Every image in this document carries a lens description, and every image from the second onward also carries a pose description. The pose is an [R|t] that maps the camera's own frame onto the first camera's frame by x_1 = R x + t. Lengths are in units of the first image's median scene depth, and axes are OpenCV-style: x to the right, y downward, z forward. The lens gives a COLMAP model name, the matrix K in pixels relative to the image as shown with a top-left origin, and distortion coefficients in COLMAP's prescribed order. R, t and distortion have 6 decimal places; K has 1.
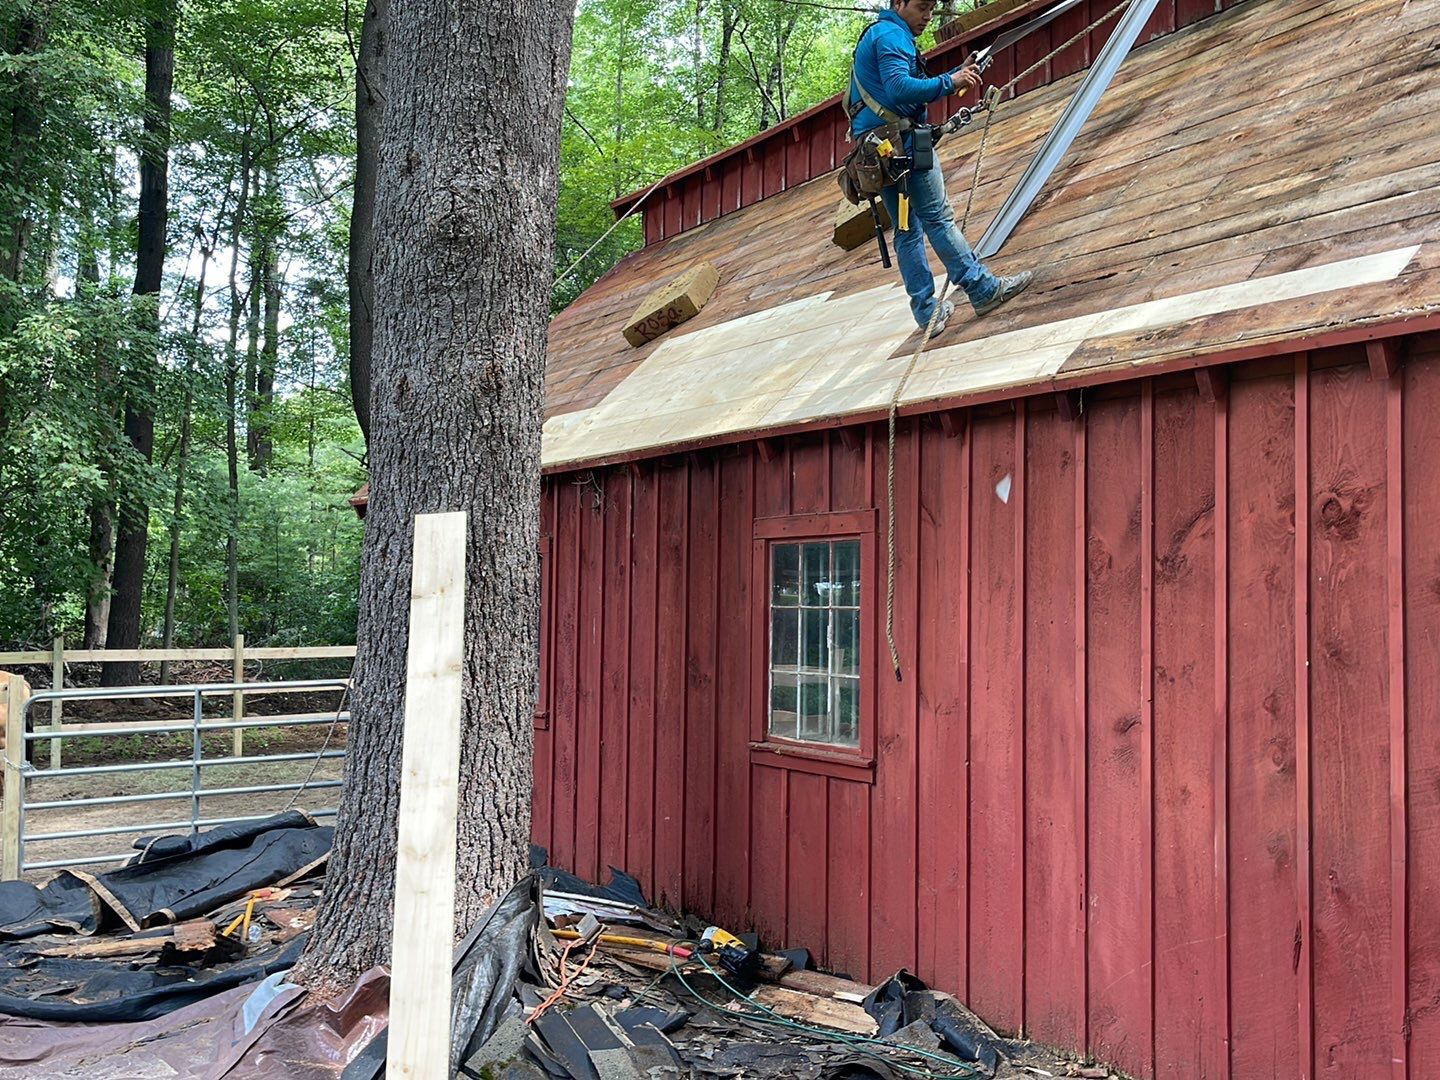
lens RADIAL K [[1419.2, 0, 710.6], [0, 1419.2, 552.1], [0, 0, 1]] dist [0.067160, -0.092979]
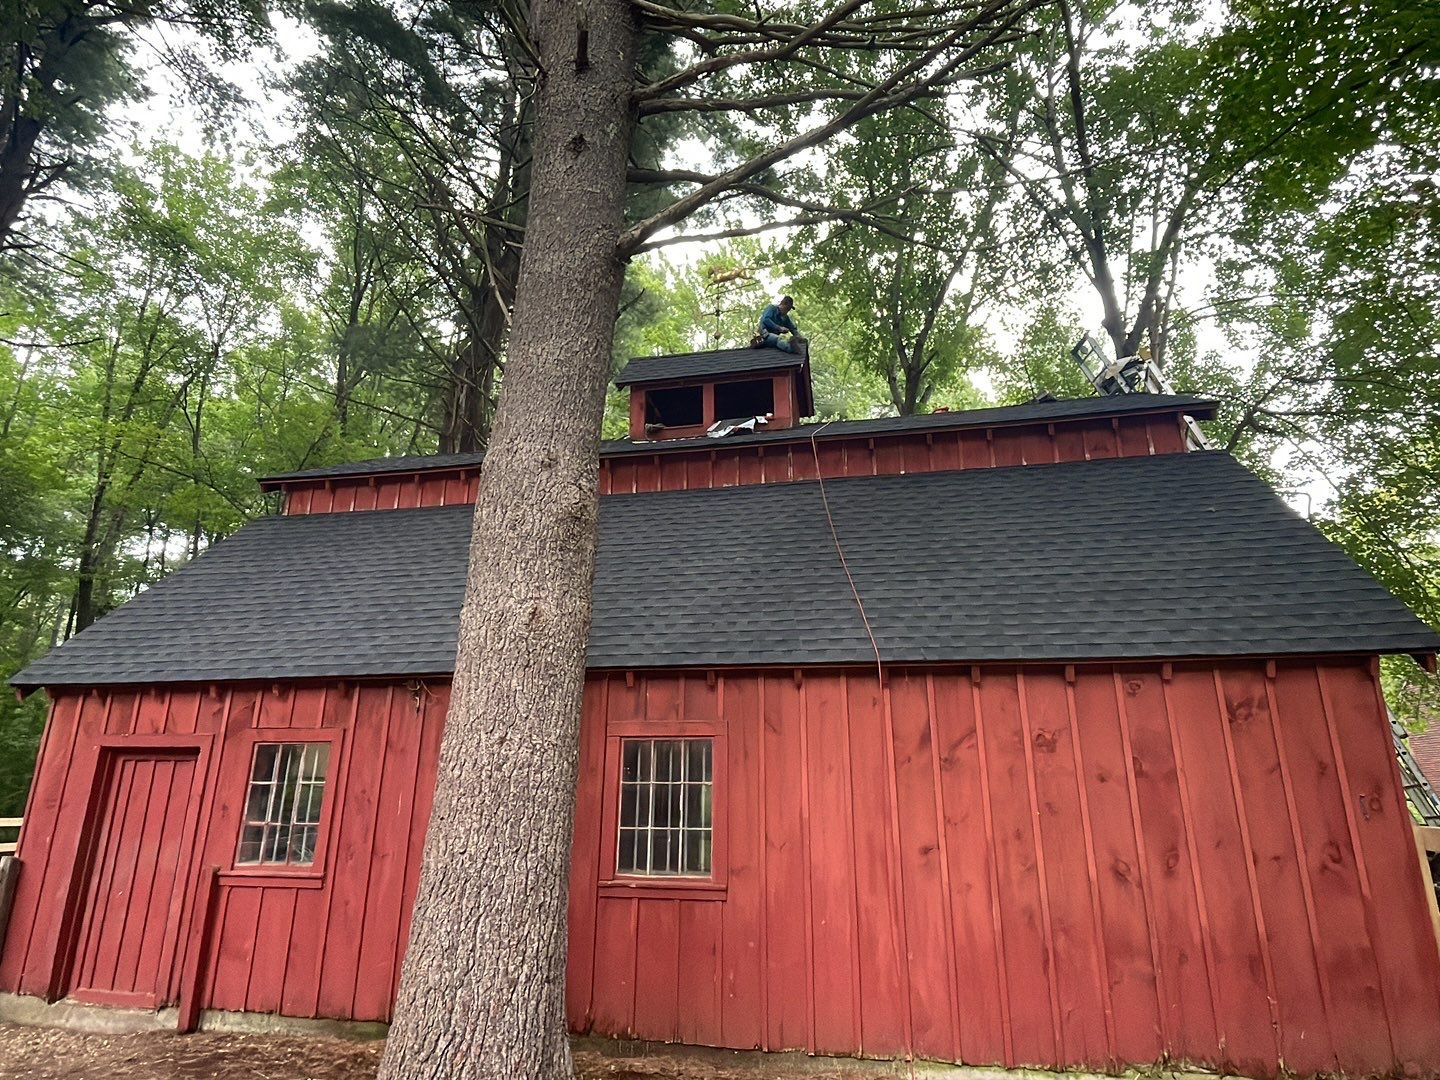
lens RADIAL K [[815.8, 0, 704.4], [0, 815.8, 529.7], [0, 0, 1]] dist [0.006886, -0.001479]
pose [[0.715662, 0.207742, 0.666837, -0.633534], [-0.029063, 0.962773, -0.268745, 0.010471], [-0.697842, 0.172950, 0.695058, 0.333427]]
